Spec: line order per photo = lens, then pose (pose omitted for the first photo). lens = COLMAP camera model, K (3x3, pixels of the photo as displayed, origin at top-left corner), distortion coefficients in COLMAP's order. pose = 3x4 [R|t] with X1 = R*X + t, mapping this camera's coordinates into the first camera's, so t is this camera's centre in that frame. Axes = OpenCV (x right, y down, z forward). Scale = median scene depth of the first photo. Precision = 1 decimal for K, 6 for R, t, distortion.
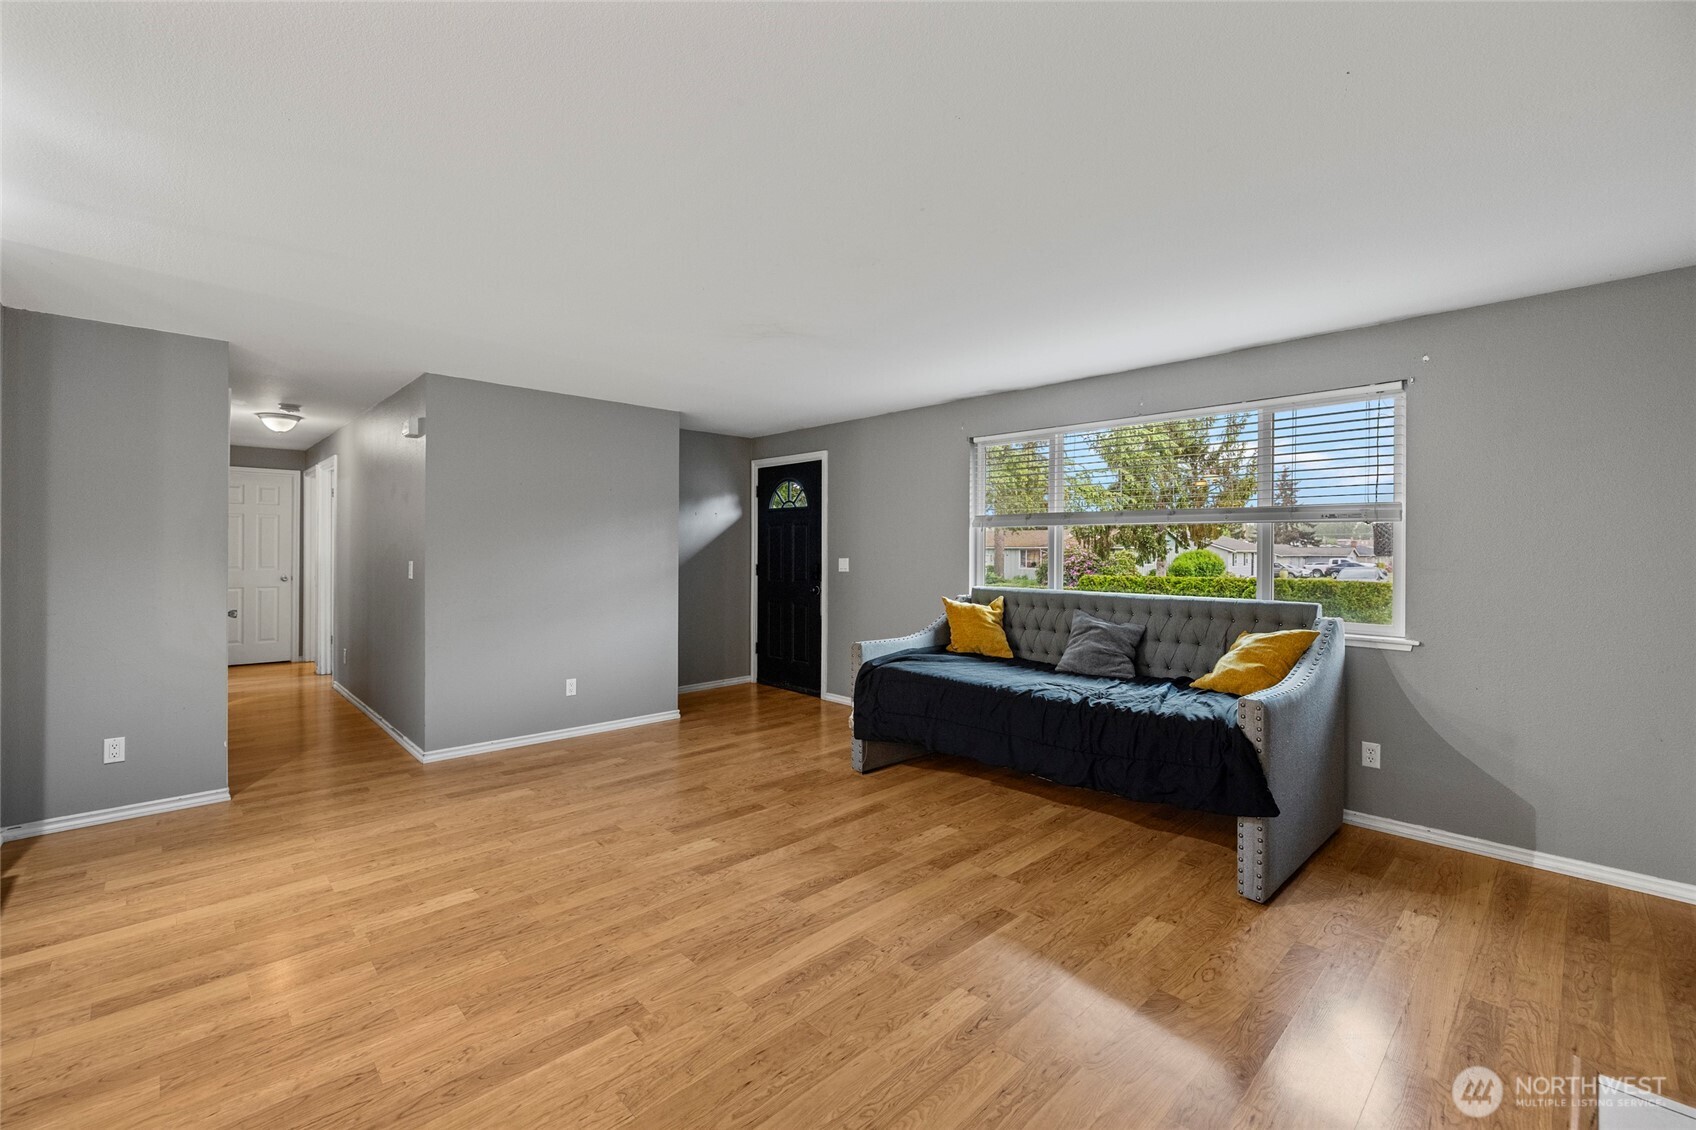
lens RADIAL K [[746.4, 0, 847.7], [0, 746.4, 558.2], [0, 0, 1]] dist [0.019549, 0.000075]
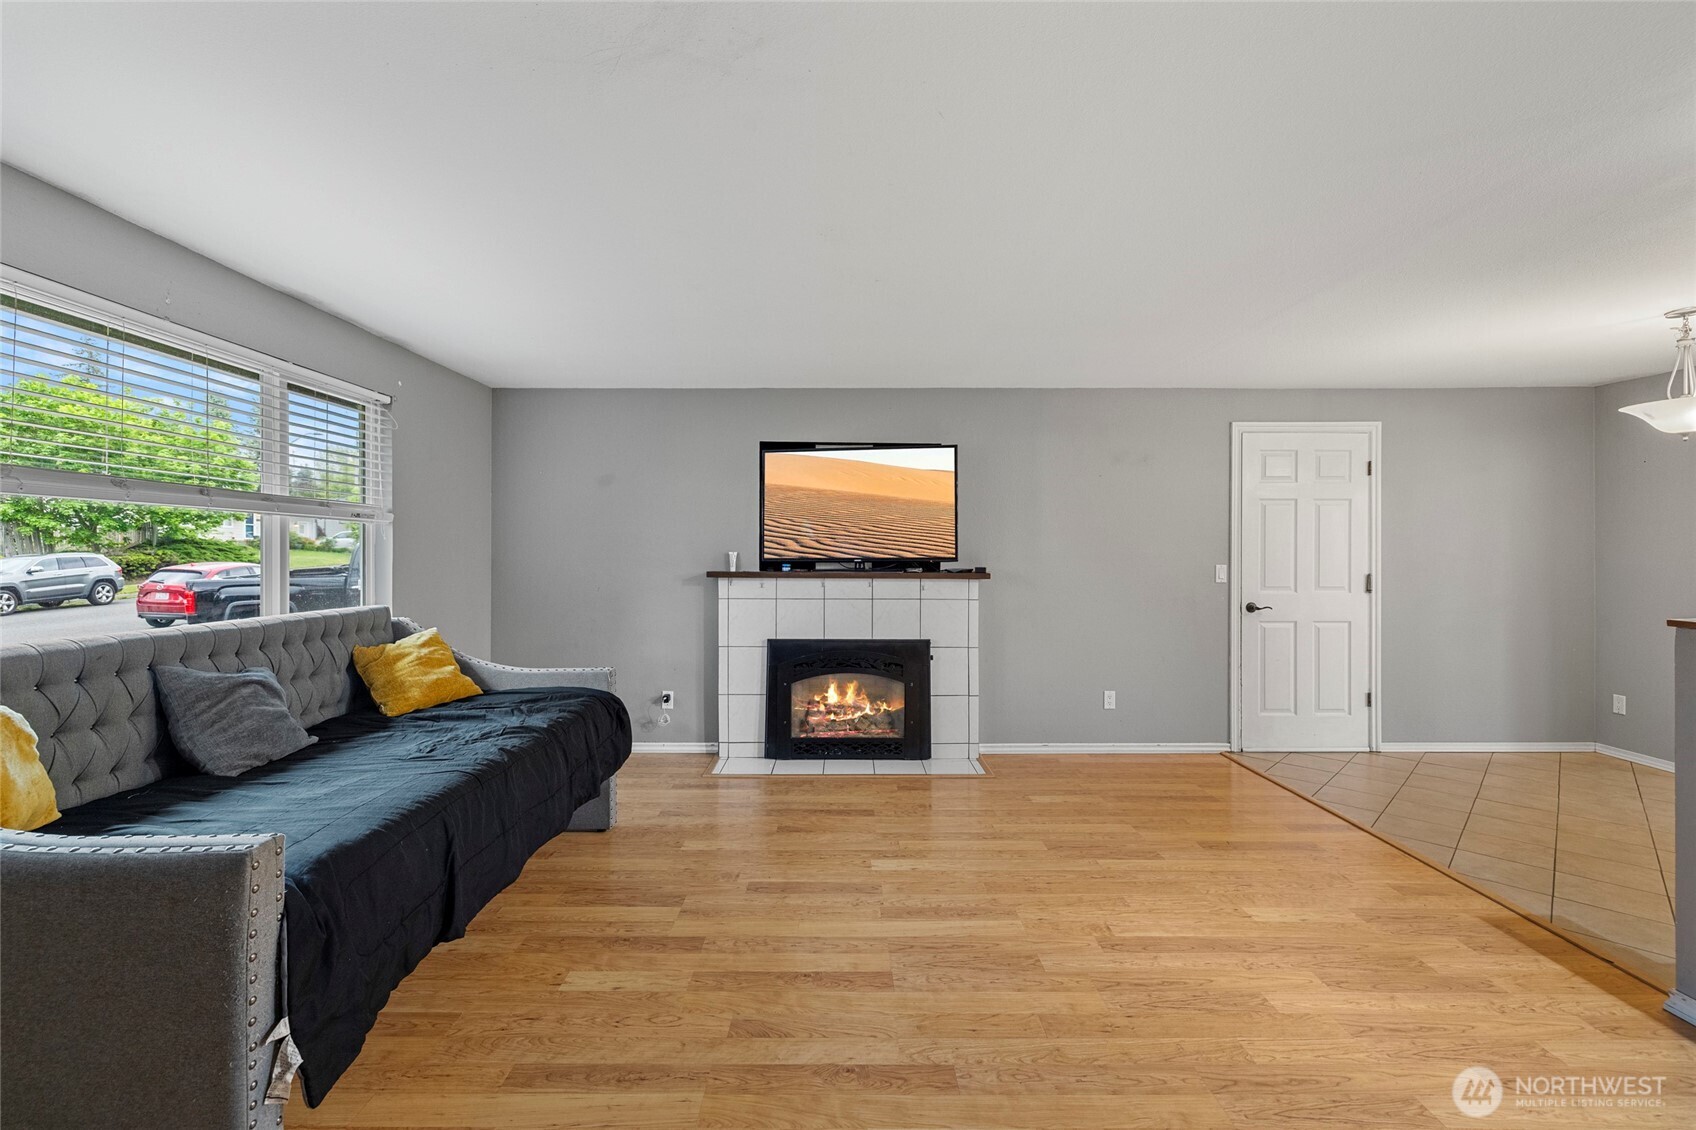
lens RADIAL K [[716.7, 0, 851.8], [0, 716.7, 559.5], [0, 0, 1]] dist [0.004148, 0.000143]
pose [[-0.728793, -0.009431, 0.684669, -0.601002], [0.005325, 0.999797, 0.019439, -0.018140], [-0.684714, 0.017813, -0.728595, 1.653142]]
